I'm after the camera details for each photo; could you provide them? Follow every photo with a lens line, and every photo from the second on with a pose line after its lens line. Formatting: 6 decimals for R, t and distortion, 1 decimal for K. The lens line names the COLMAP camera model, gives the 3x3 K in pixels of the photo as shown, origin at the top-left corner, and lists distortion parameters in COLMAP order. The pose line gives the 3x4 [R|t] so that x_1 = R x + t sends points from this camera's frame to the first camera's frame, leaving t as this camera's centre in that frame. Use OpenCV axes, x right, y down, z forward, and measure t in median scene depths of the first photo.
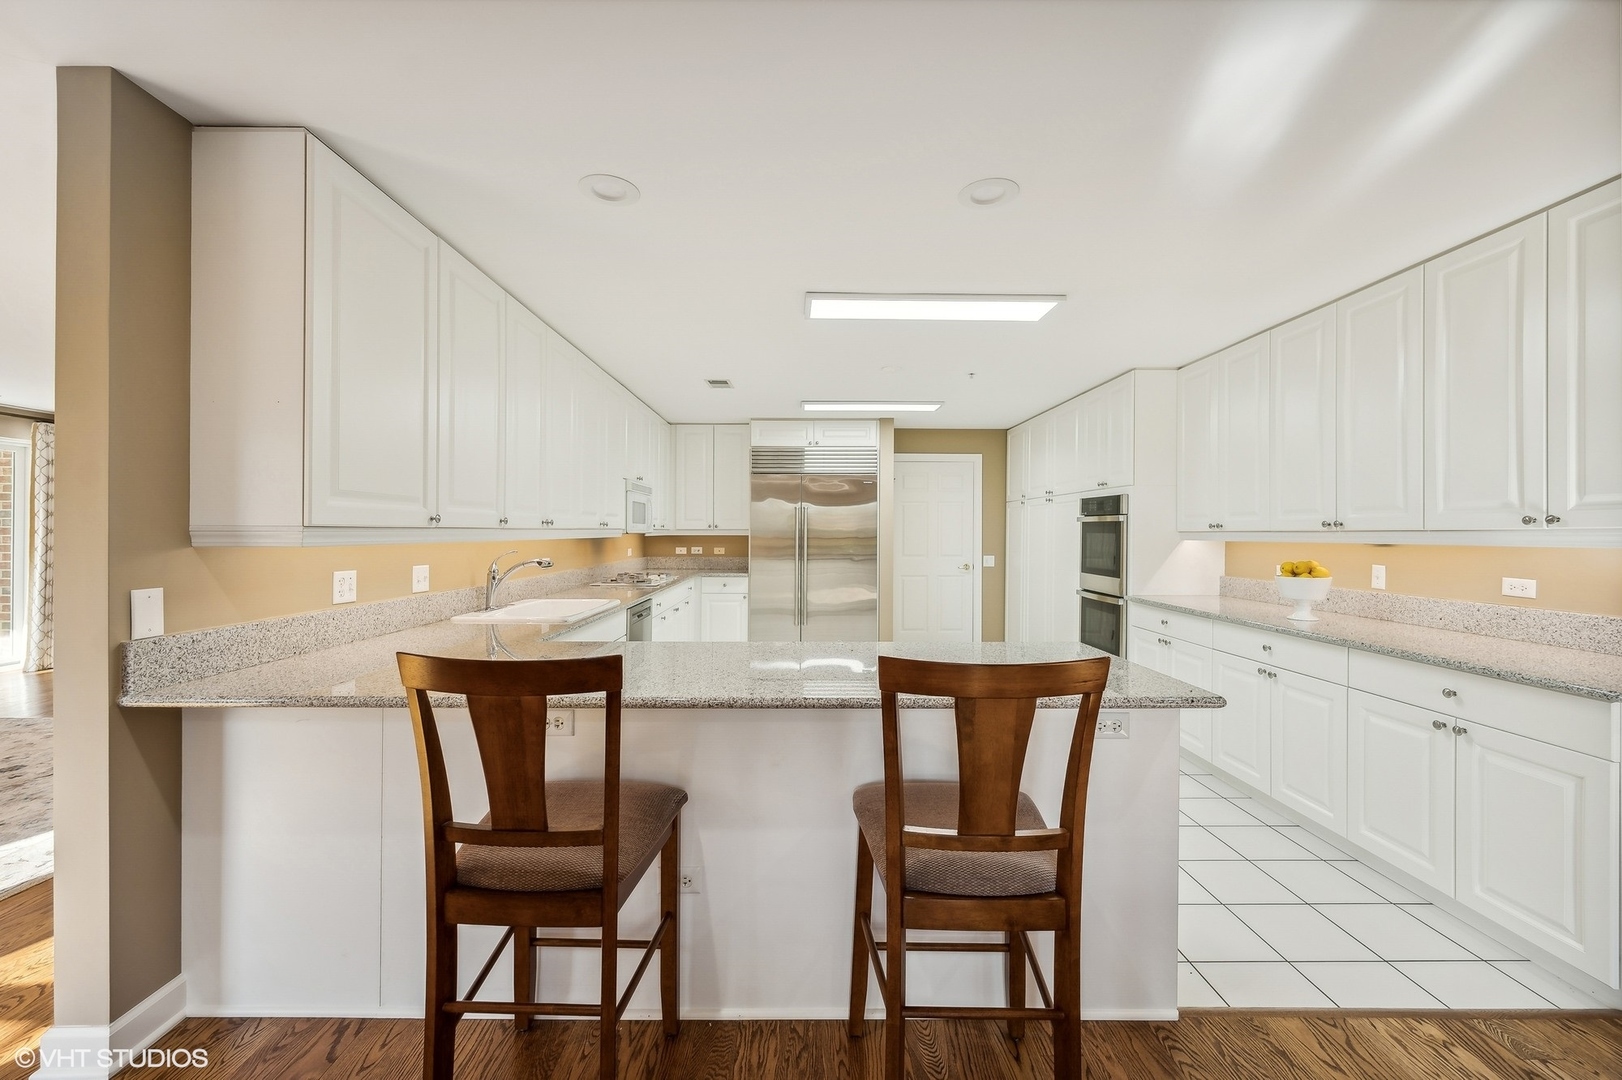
lens RADIAL K [[641.2, 0, 804.8], [0, 641.2, 533.6], [0, 0, 1]] dist [-0.001318, 0.000042]
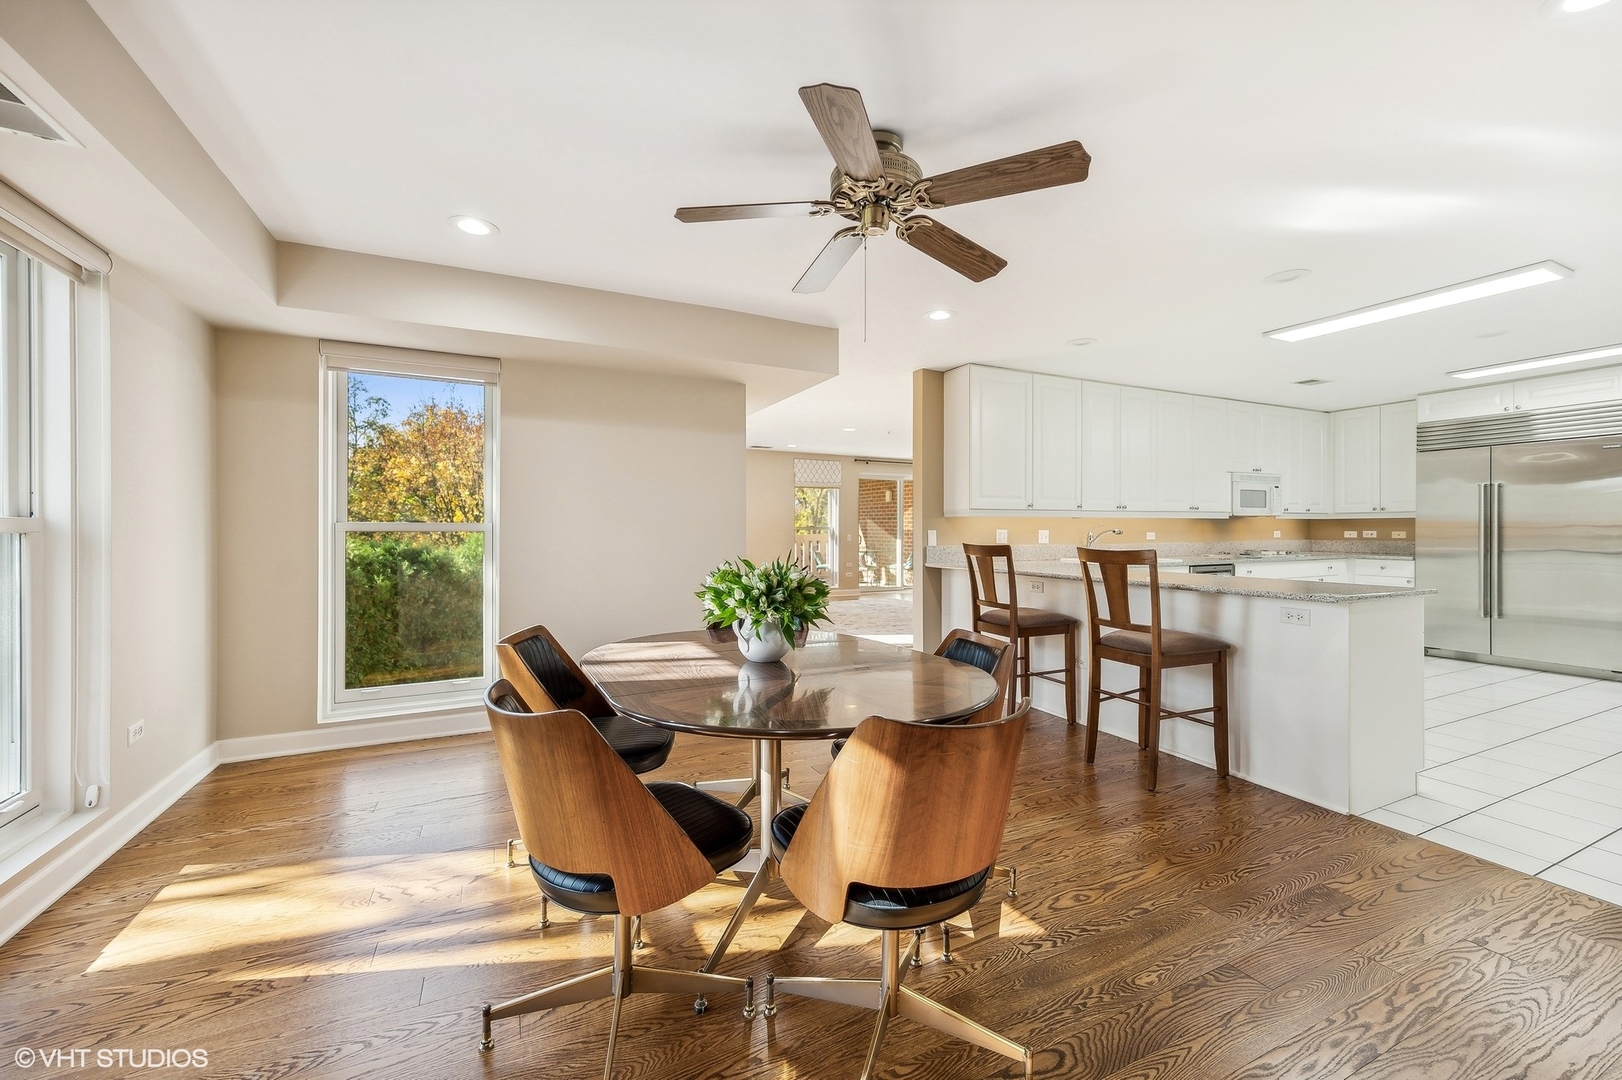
lens RADIAL K [[635.0, 0, 794.2], [0, 635.0, 528.0], [0, 0, 1]] dist [-0.000250, -0.000114]
pose [[0.408000, -0.002737, -0.912978, 0.529515], [-0.000797, 0.999994, -0.003355, 0.030256], [0.912982, 0.002097, 0.407995, -0.302407]]
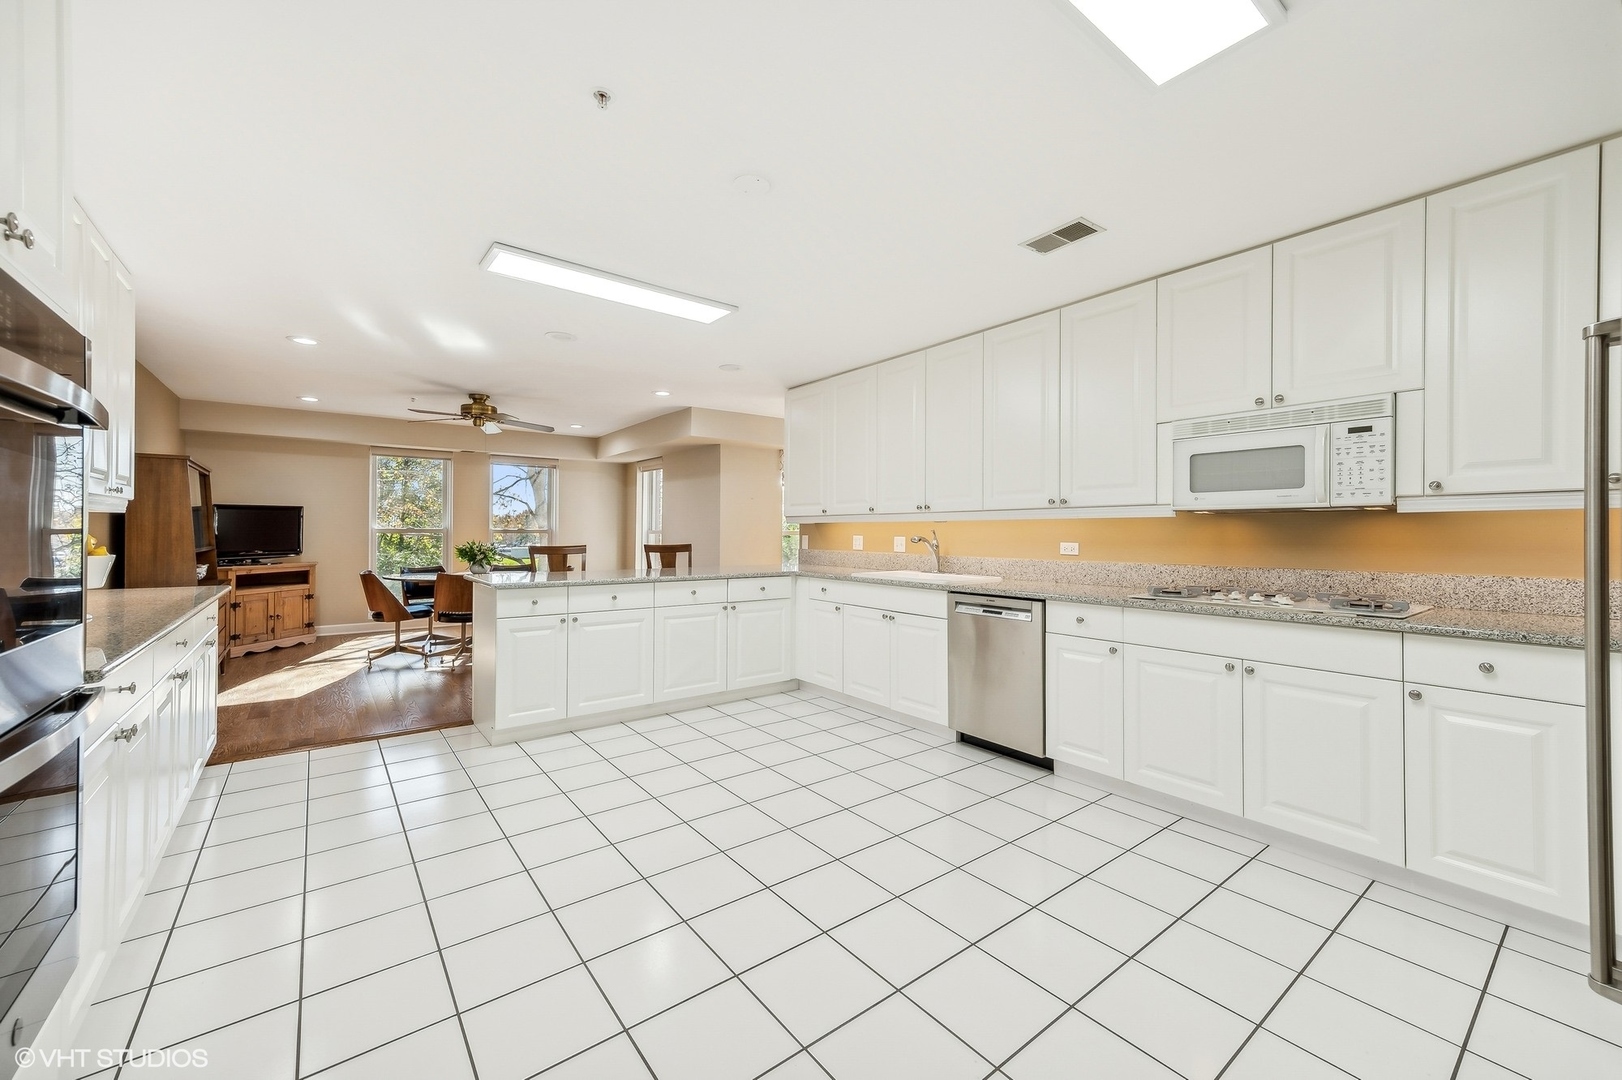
lens RADIAL K [[615.7, 0, 803.7], [0, 615.7, 531.7], [0, 0, 1]] dist [0.001273, 0.000104]
pose [[-0.792503, -0.009293, -0.609798, 0.372847], [-0.010132, 0.999947, -0.002072, 0.025589], [0.609784, 0.004536, -0.792554, 1.306678]]
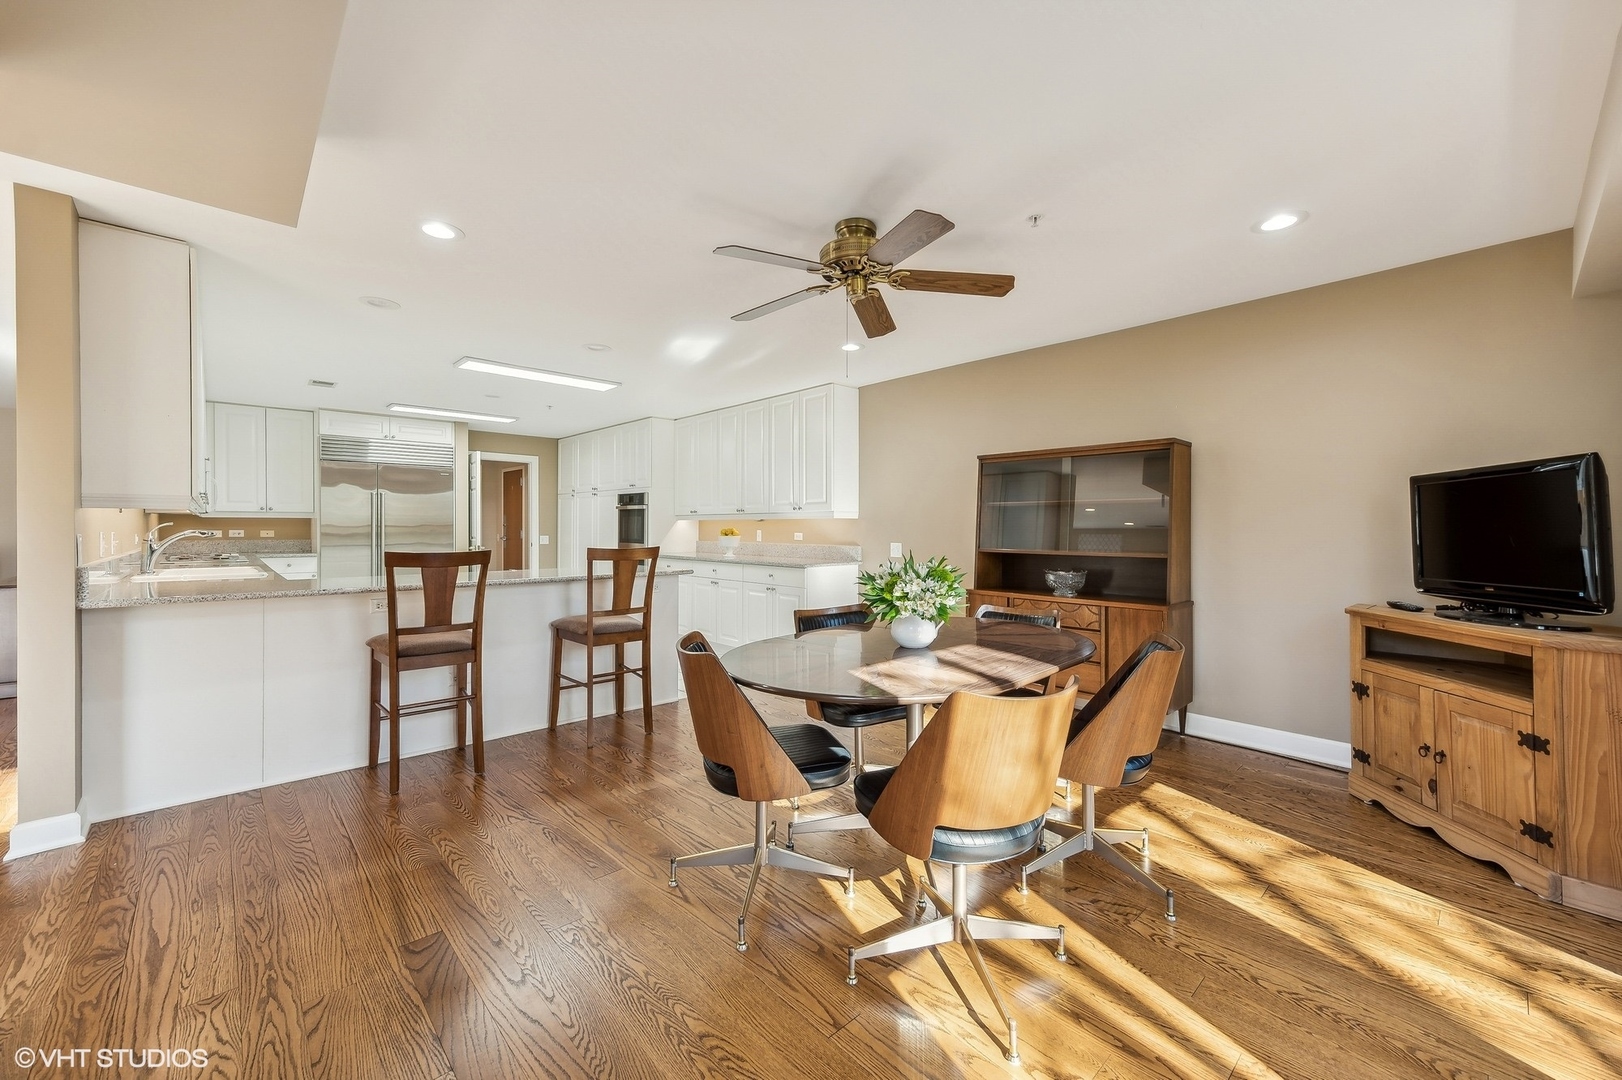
lens RADIAL K [[643.0, 0, 816.0], [0, 643.0, 530.5], [0, 0, 1]] dist [0.012728, 0.000006]
pose [[0.732585, -0.005837, 0.680651, -0.285721], [0.001891, 0.999977, 0.006540, 0.024905], [-0.680673, -0.003504, 0.732579, -0.472156]]
